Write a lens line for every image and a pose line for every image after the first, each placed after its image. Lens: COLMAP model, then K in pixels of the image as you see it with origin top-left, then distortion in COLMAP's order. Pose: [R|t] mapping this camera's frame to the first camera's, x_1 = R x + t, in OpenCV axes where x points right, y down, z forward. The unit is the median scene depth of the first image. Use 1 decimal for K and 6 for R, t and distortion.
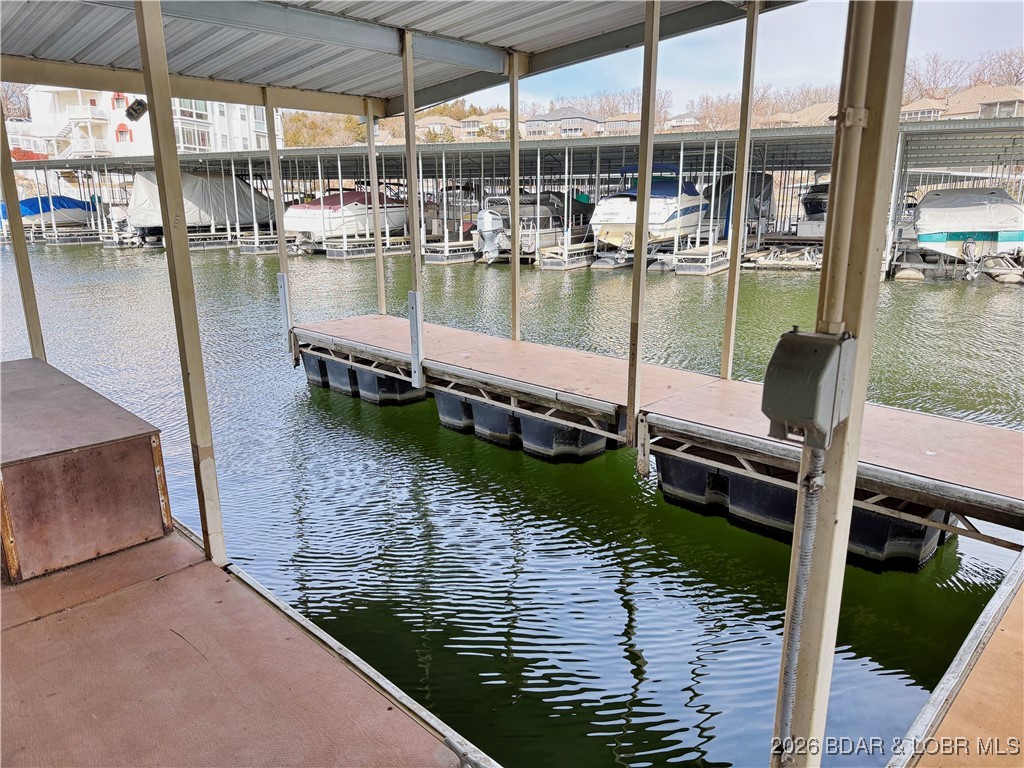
lens RADIAL K [[704.2, 0, 512.0], [0, 704.2, 384.0], [0, 0, 1]] dist [-0.000226, 0.000009]
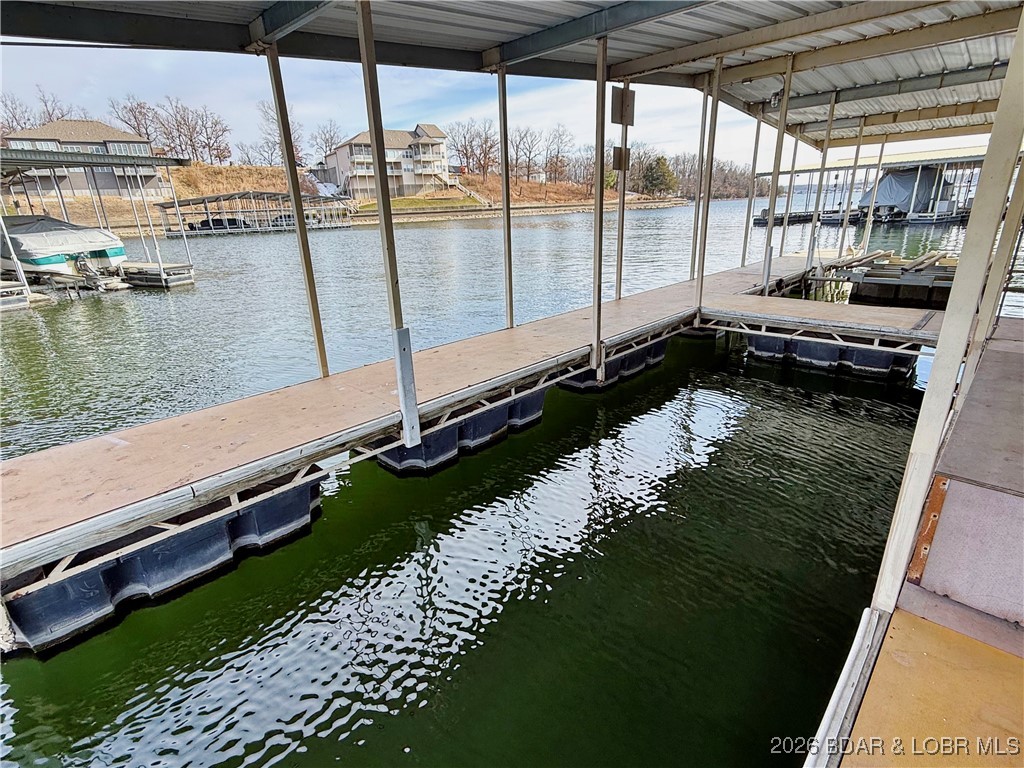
lens RADIAL K [[514.3, 0, 512.0], [0, 514.3, 384.0], [0, 0, 1]] dist [-0.000796, -0.000735]
pose [[-0.010126, -0.321908, 0.946717, -0.722579], [0.286471, 0.906148, 0.311177, -0.225880], [-0.958035, 0.274358, 0.083041, 0.873863]]
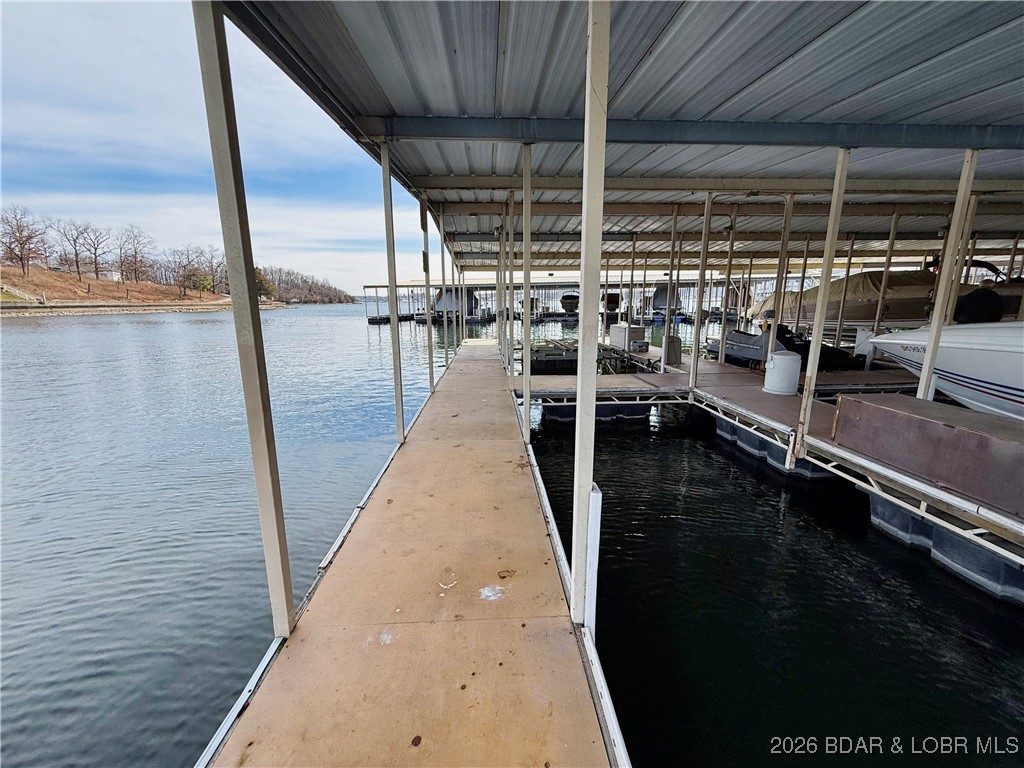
lens RADIAL K [[406.0, 0, 512.0], [0, 406.0, 384.0], [0, 0, 1]] dist [-0.000251, -0.000106]
pose [[-0.741975, -0.124689, 0.658731, -0.273290], [0.175972, 0.911882, 0.370818, -0.316465], [-0.646922, 0.391056, -0.654651, 1.222295]]
